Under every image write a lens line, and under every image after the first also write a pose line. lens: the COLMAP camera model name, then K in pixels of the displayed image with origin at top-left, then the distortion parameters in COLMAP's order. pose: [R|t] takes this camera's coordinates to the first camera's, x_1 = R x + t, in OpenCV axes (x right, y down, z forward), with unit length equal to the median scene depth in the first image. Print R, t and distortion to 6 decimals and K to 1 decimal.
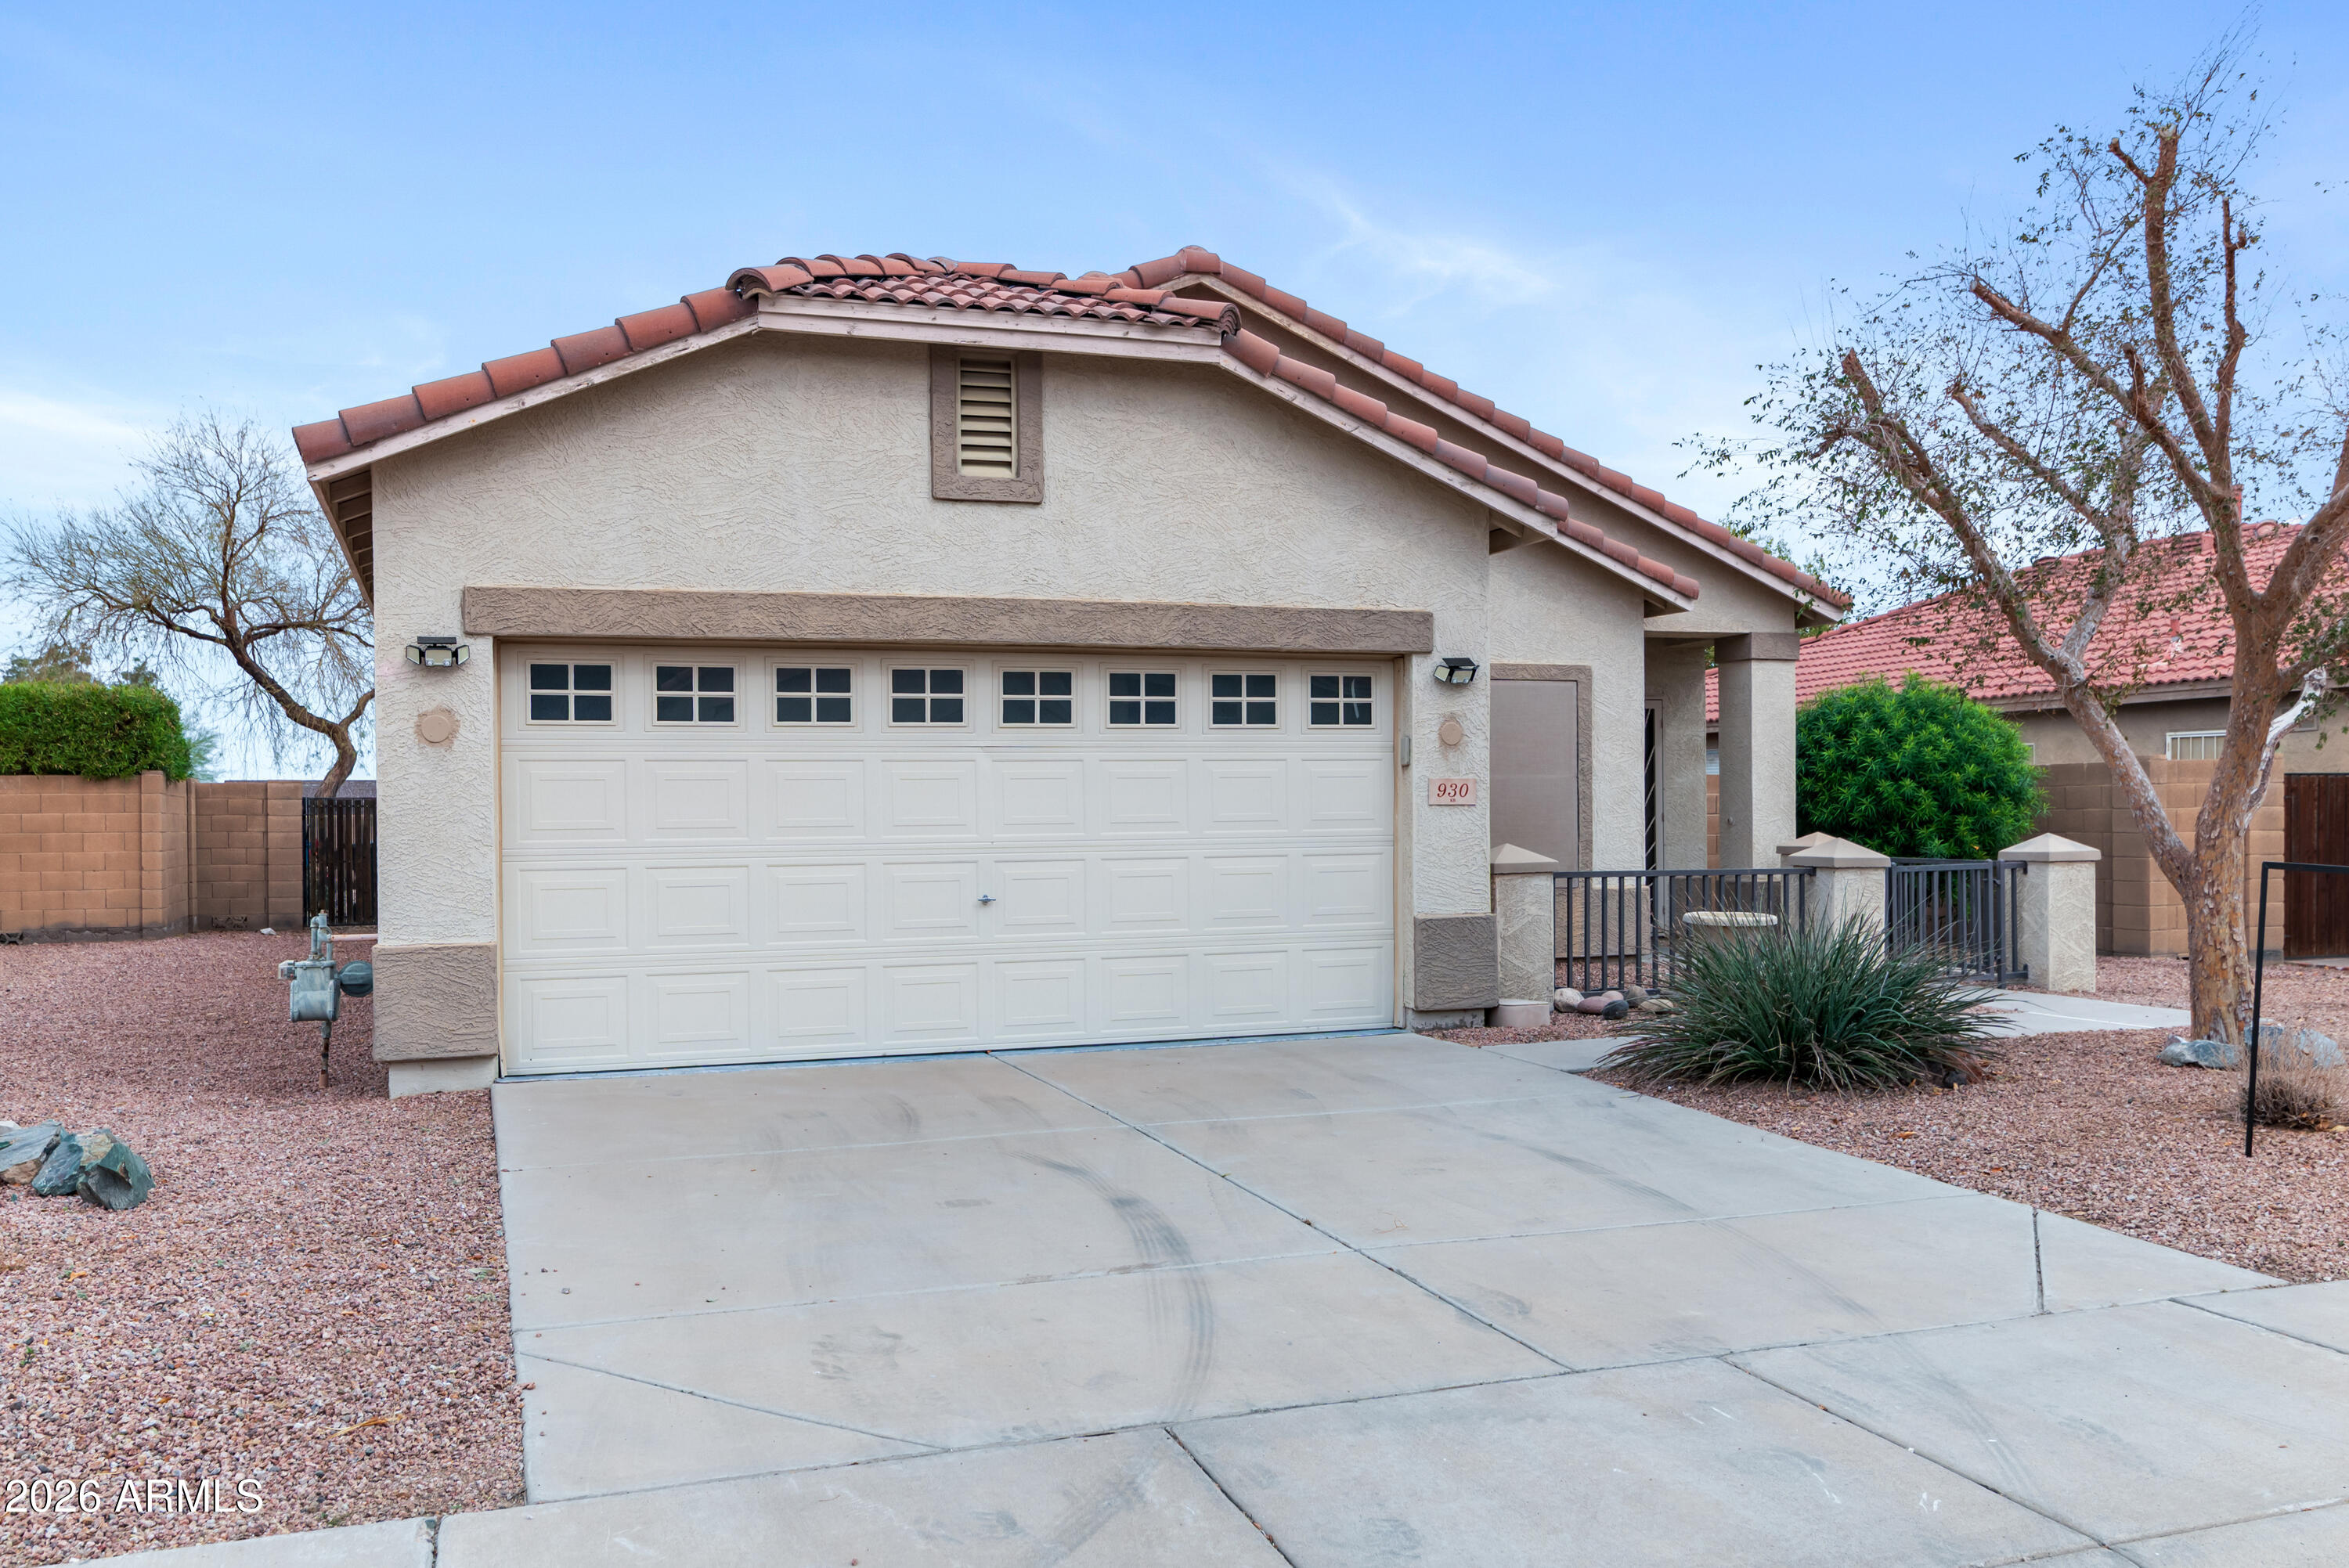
lens RADIAL K [[1358.8, 0, 859.4], [0, 1358.8, 781.5], [0, 0, 1]] dist [-0.000378, 0.000892]
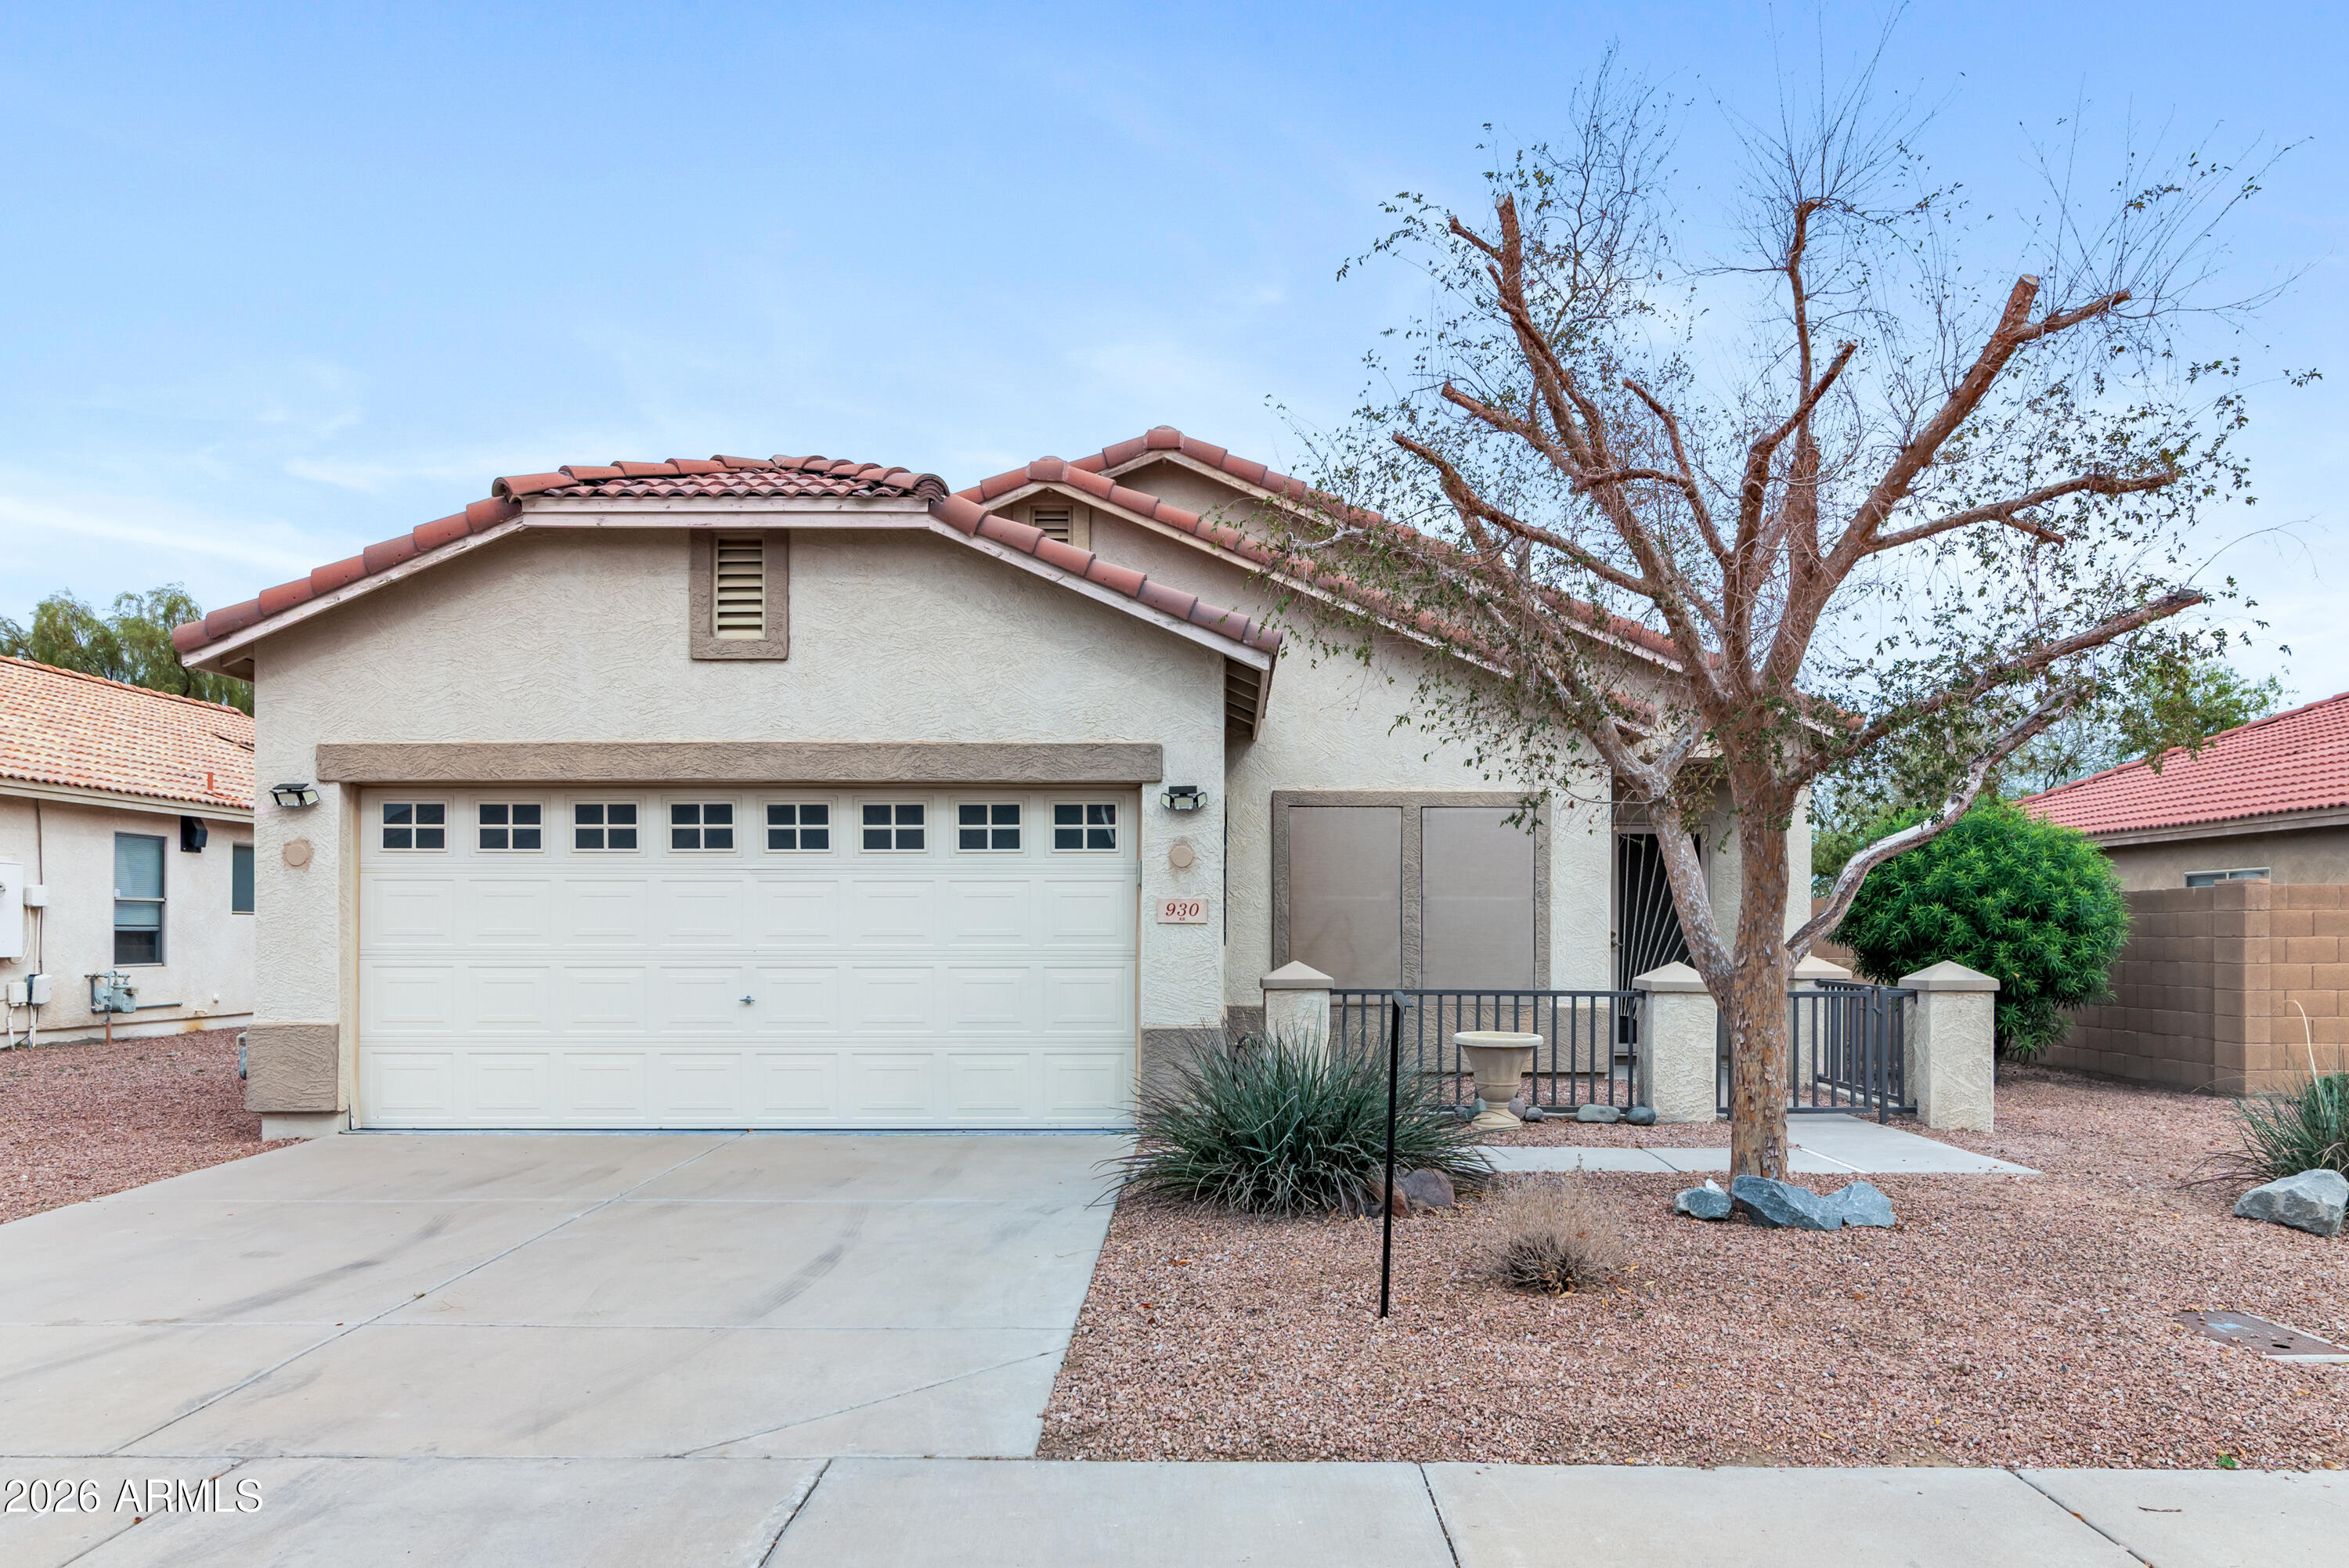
lens RADIAL K [[1112.4, 0, 1094.5], [0, 1112.4, 893.4], [0, 0, 1]] dist [0.001207, 0.000049]
pose [[0.972212, 0.004225, -0.234063, 0.611273], [-0.005897, 0.999962, -0.006441, -0.000293], [0.234027, 0.007643, 0.972200, 0.139505]]
